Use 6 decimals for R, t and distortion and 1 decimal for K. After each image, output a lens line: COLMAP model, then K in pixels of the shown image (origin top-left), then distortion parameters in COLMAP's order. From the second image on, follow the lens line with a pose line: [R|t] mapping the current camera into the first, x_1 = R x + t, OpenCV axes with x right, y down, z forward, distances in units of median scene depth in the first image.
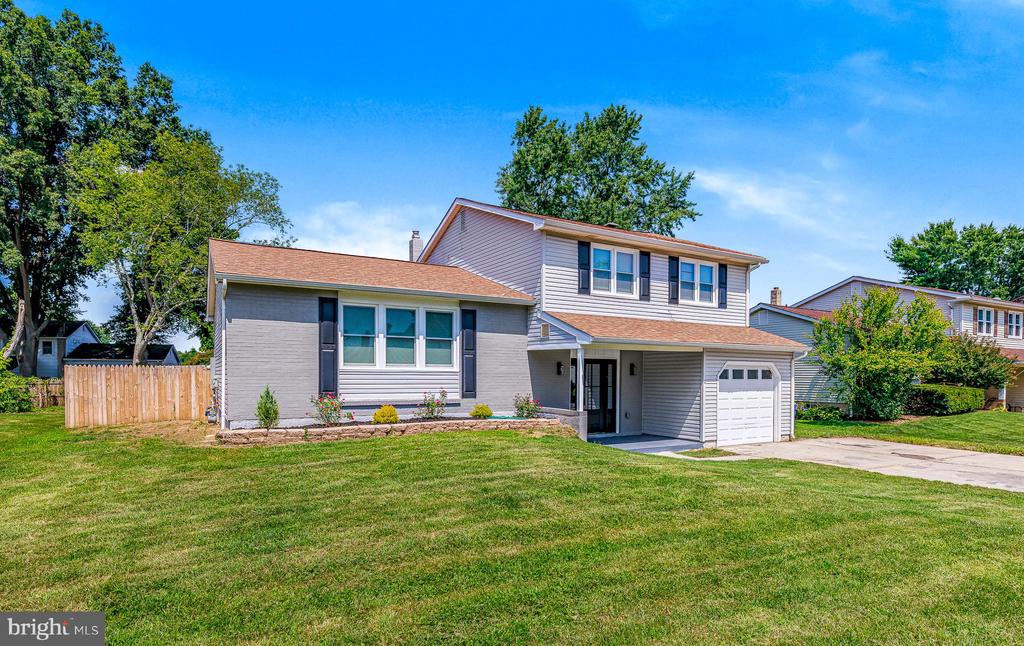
lens RADIAL K [[569.6, 0, 557.4], [0, 569.6, 387.1], [0, 0, 1]] dist [-0.012249, -0.000157]
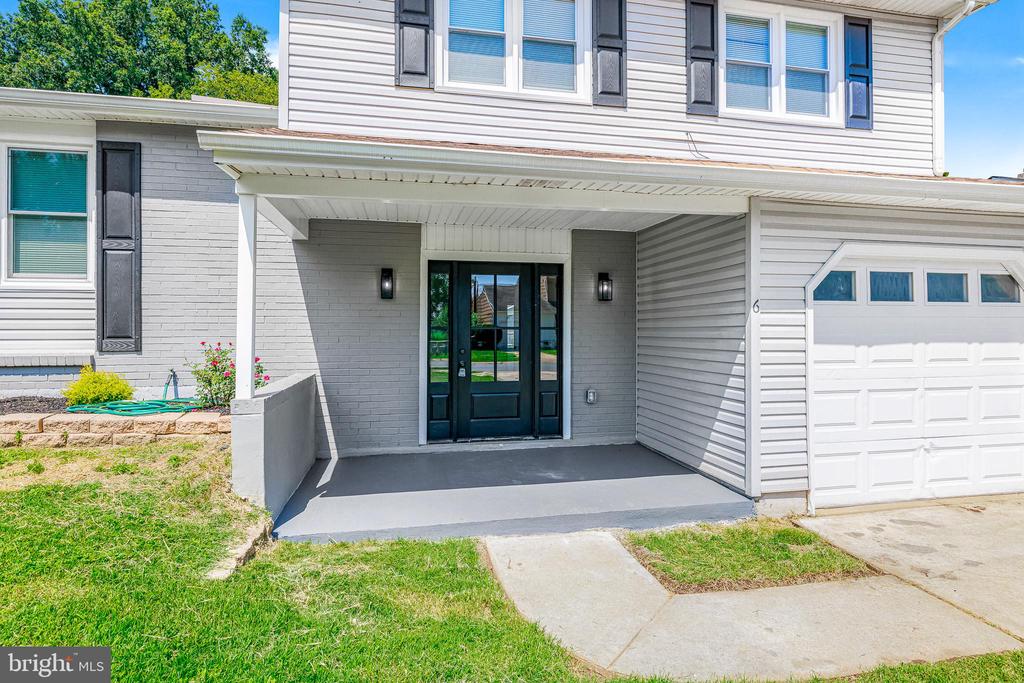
lens RADIAL K [[558.1, 0, 533.9], [0, 558.1, 320.8], [0, 0, 1]] dist [-0.001076, 0.001014]
pose [[0.935840, -0.013050, -0.352184, 0.242211], [0.000708, 0.999382, -0.035151, 0.008721], [0.352425, 0.032646, 0.935270, 0.637018]]
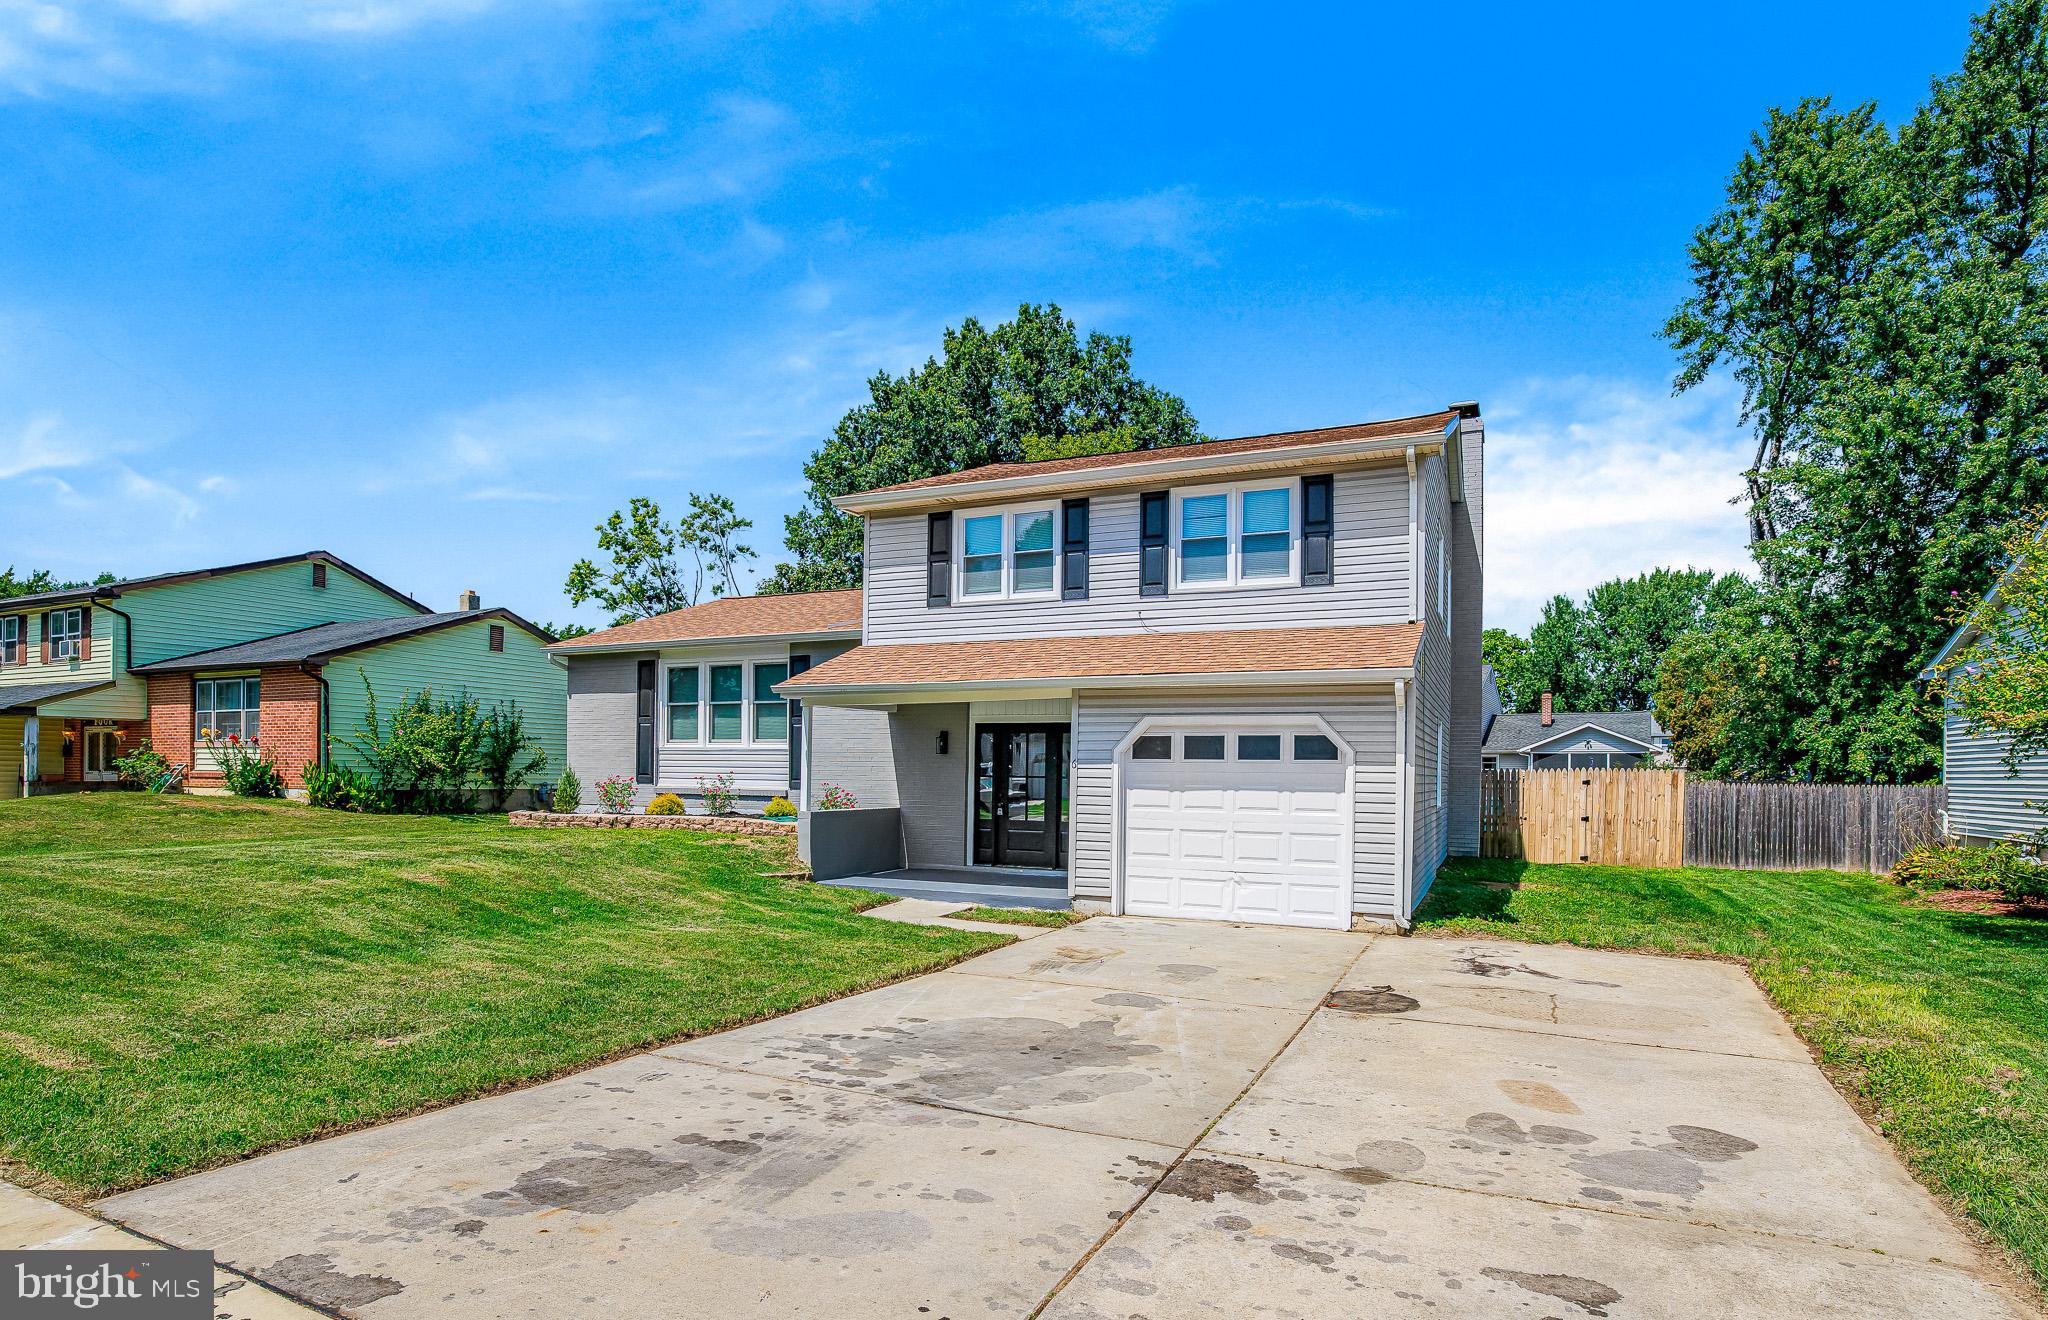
lens RADIAL K [[1111.6, 0, 1057.3], [0, 1111.6, 762.2], [0, 0, 1]] dist [-0.042115, -0.000695]
pose [[0.547085, -0.008063, -0.837038, 0.952841], [-0.024068, 0.999389, -0.025357, 0.011195], [0.836731, 0.034019, 0.546557, 0.483352]]
